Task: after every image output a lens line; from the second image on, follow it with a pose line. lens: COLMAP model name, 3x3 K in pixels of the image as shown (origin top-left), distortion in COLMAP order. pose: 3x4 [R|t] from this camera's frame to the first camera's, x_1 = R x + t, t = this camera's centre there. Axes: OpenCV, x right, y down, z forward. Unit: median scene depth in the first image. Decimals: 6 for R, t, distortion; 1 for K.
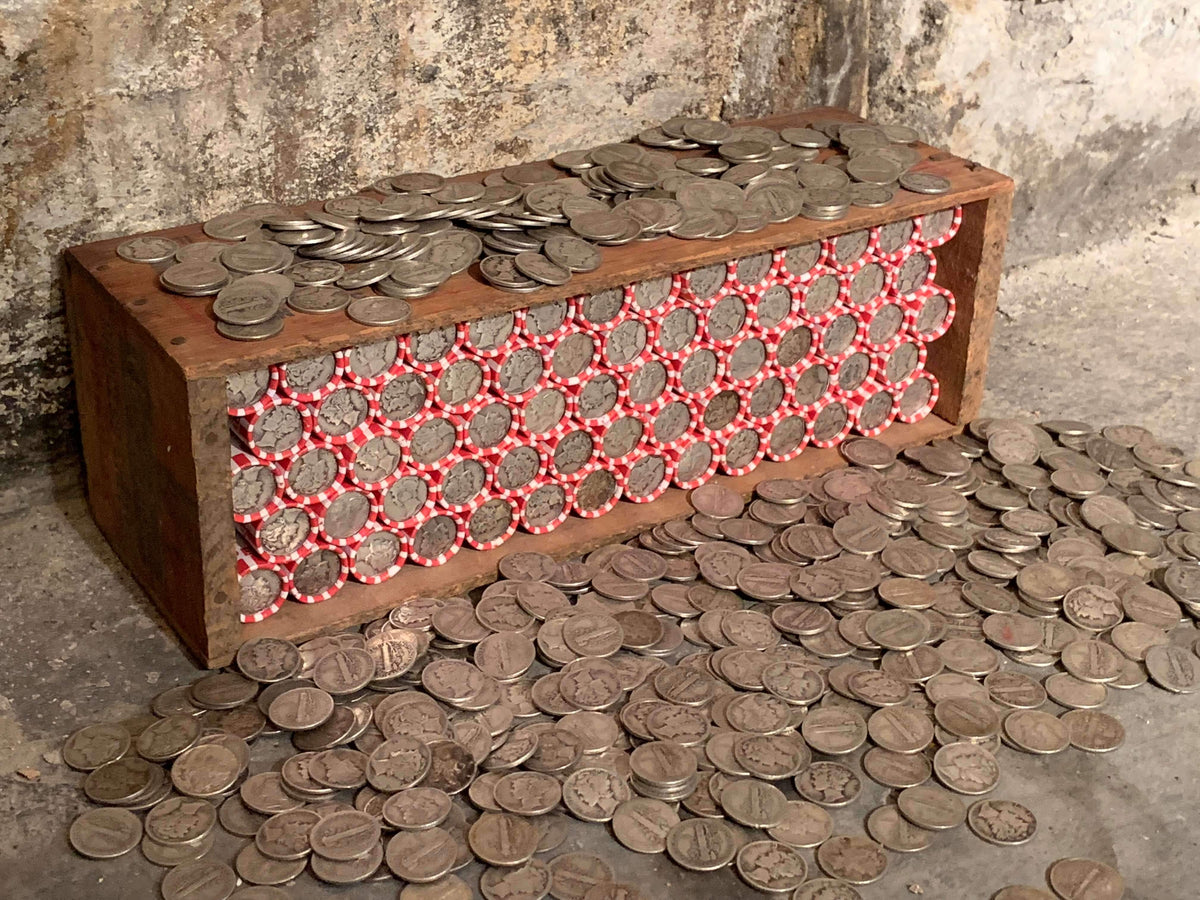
lens RADIAL K [[1836.4, 0, 597.7], [0, 1836.4, 424.7], [0, 0, 1]] dist [0.246102, -0.938362]
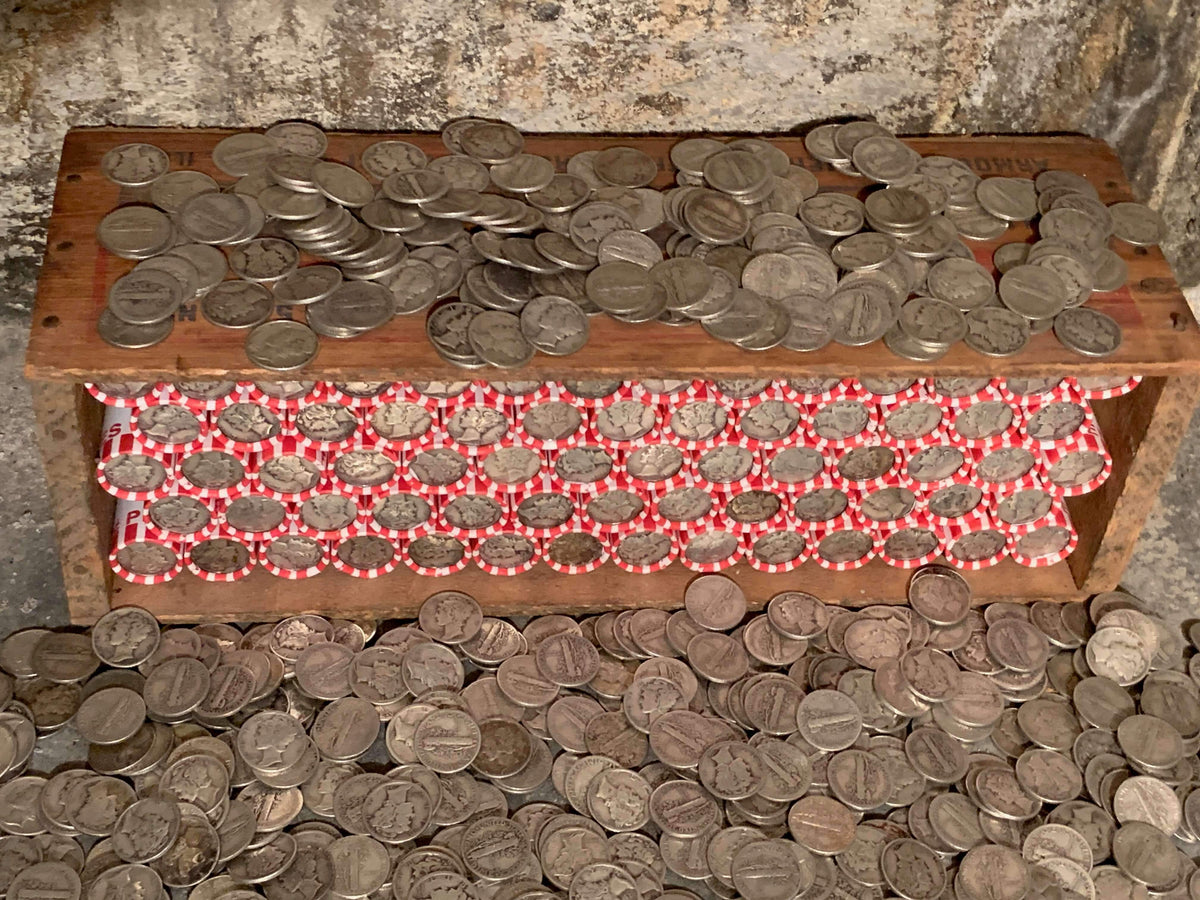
lens RADIAL K [[1833.2, 0, 605.9], [0, 1833.2, 456.3], [0, 0, 1]] dist [0.246463, -0.904960]
pose [[0.886437, 0.358374, -0.292914, 0.251383], [-0.260763, 0.909533, 0.323654, -0.290281], [0.382404, -0.210518, 0.899694, 0.227098]]
